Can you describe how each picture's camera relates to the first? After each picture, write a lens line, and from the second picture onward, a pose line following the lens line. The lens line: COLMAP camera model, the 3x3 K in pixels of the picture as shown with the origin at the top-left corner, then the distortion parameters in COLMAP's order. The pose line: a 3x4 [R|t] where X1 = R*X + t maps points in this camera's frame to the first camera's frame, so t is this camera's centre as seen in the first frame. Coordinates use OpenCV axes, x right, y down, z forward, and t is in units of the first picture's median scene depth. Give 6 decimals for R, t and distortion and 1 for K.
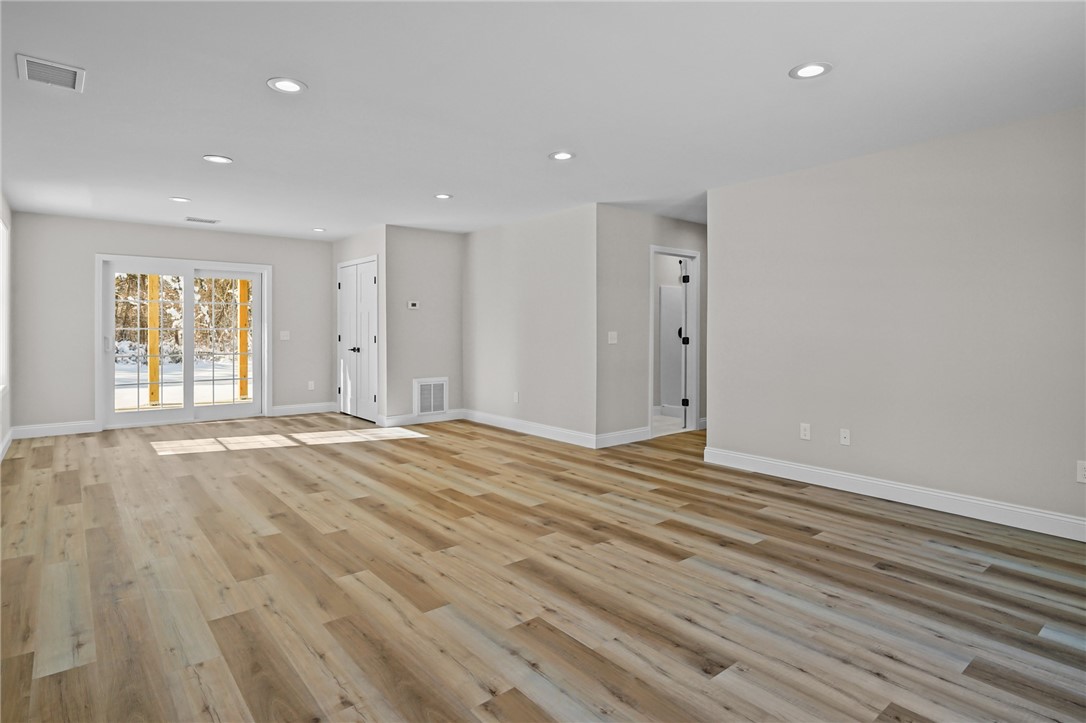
lens RADIAL K [[574.7, 0, 535.9], [0, 574.7, 341.2], [0, 0, 1]] dist [0.001057, -0.000721]
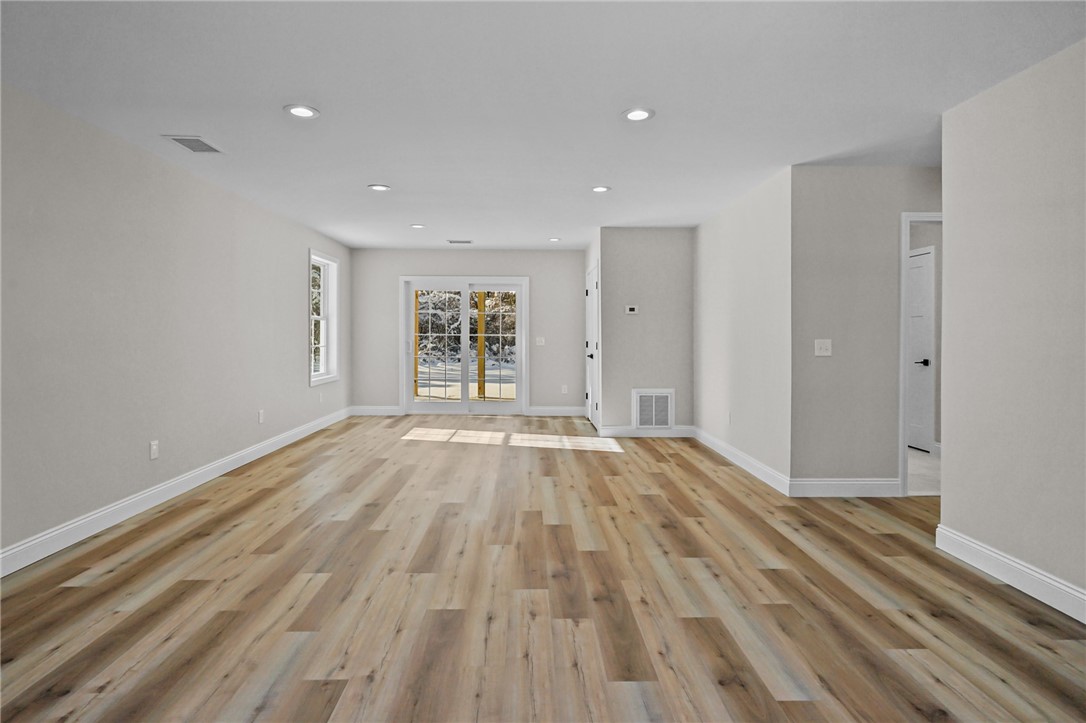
lens RADIAL K [[574.7, 0, 535.9], [0, 574.7, 341.2], [0, 0, 1]] dist [0.001057, -0.000721]
pose [[0.785688, 0.007735, -0.618575, 0.514778], [-0.014757, 0.999872, -0.006241, -0.007296], [0.618447, 0.014032, 0.785701, 0.357350]]
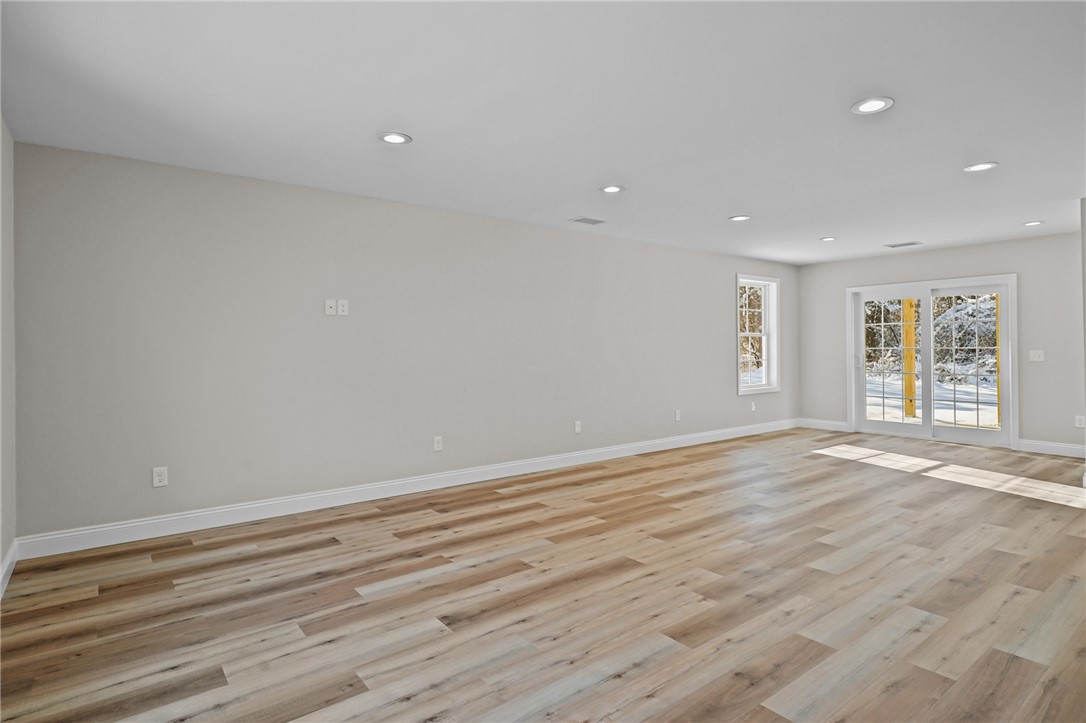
lens RADIAL K [[567.9, 0, 542.4], [0, 567.9, 352.5], [0, 0, 1]] dist [0.001992, -0.000570]
pose [[-0.026134, 0.002993, -0.999654, 0.924458], [-0.015434, 0.999875, 0.003397, -0.014095], [0.999539, 0.015517, -0.026085, 0.736398]]
